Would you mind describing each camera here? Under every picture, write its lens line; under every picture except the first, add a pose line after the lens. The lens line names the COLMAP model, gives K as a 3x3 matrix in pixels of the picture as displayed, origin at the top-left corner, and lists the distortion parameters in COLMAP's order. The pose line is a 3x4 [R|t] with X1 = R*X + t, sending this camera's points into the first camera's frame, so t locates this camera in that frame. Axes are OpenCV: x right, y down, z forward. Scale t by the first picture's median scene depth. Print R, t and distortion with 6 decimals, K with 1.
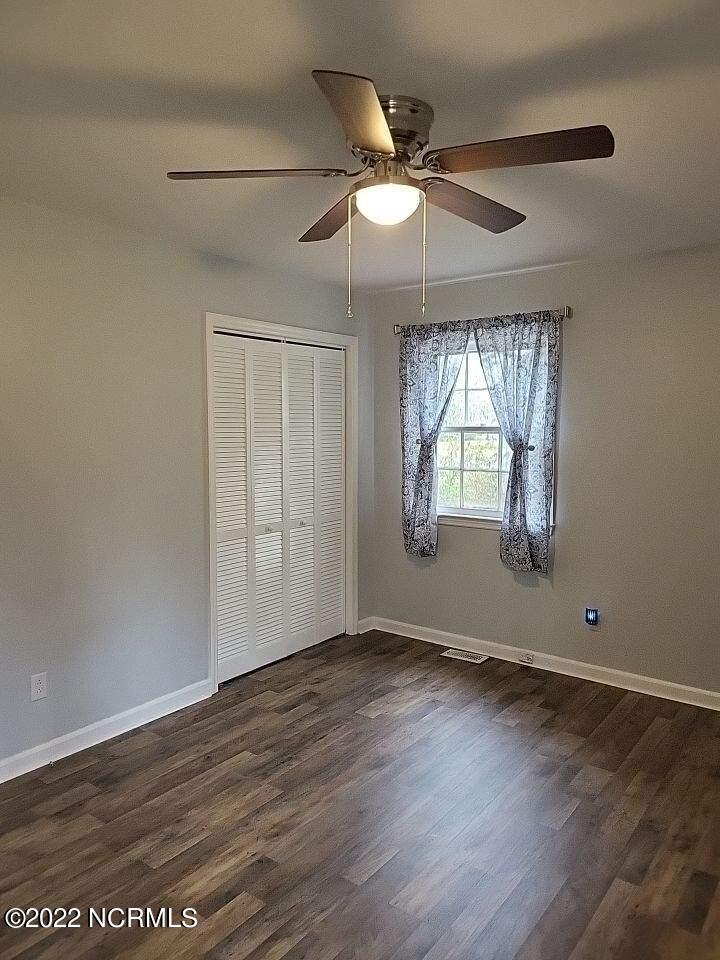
lens RADIAL K [[657.5, 0, 360.9], [0, 657.5, 476.4], [0, 0, 1]] dist [0.051878, -0.052212]
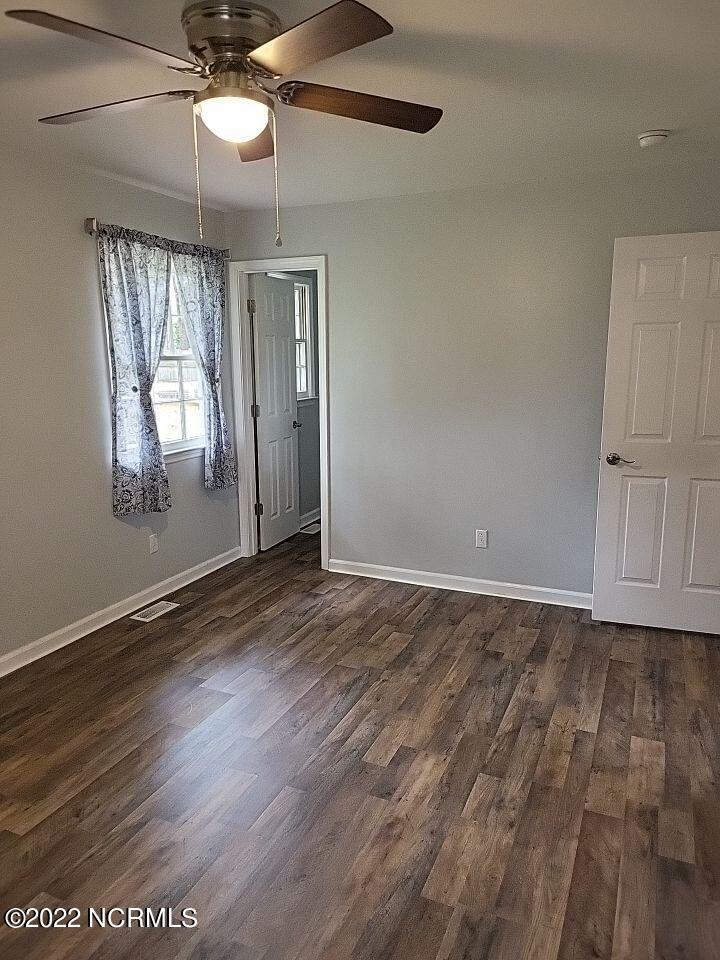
lens RADIAL K [[657.5, 0, 360.8], [0, 657.5, 478.5], [0, 0, 1]] dist [0.051878, -0.052212]
pose [[-0.972811, 0.052803, -0.225499, 0.072545], [-0.009740, 0.963472, 0.267630, -0.119184], [0.231394, 0.262550, -0.936763, 1.422091]]
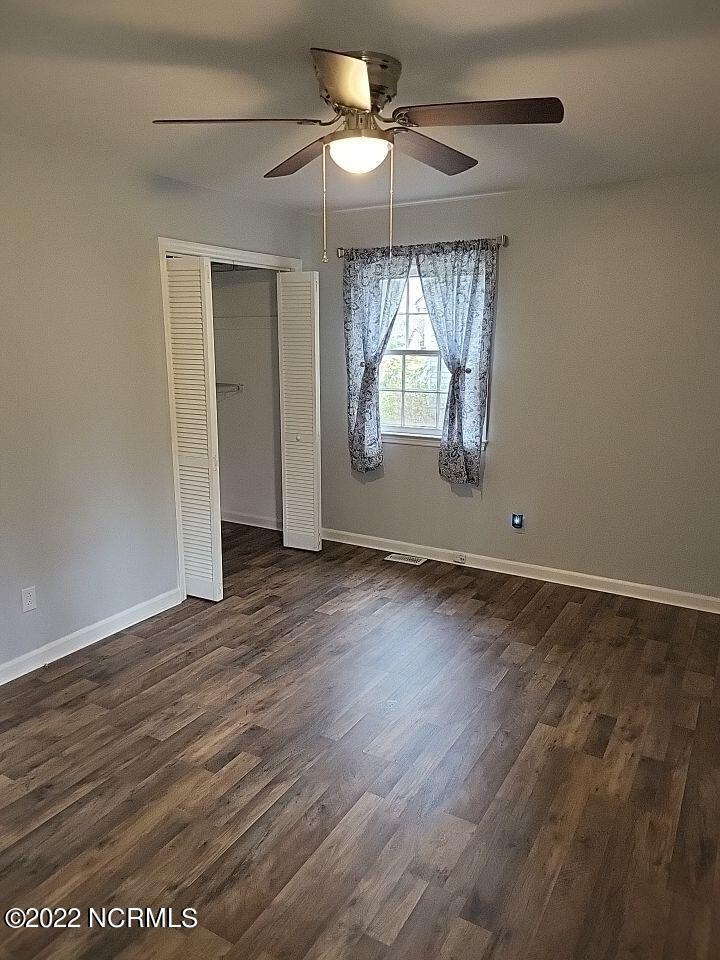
lens RADIAL K [[657.5, 0, 355.7], [0, 657.5, 485.7], [0, 0, 1]] dist [0.051878, -0.052212]
pose [[0.993754, -0.024893, 0.108784, -0.066408], [0.008836, 0.989295, 0.145665, -0.021565], [-0.111246, -0.143794, 0.983335, -0.102289]]
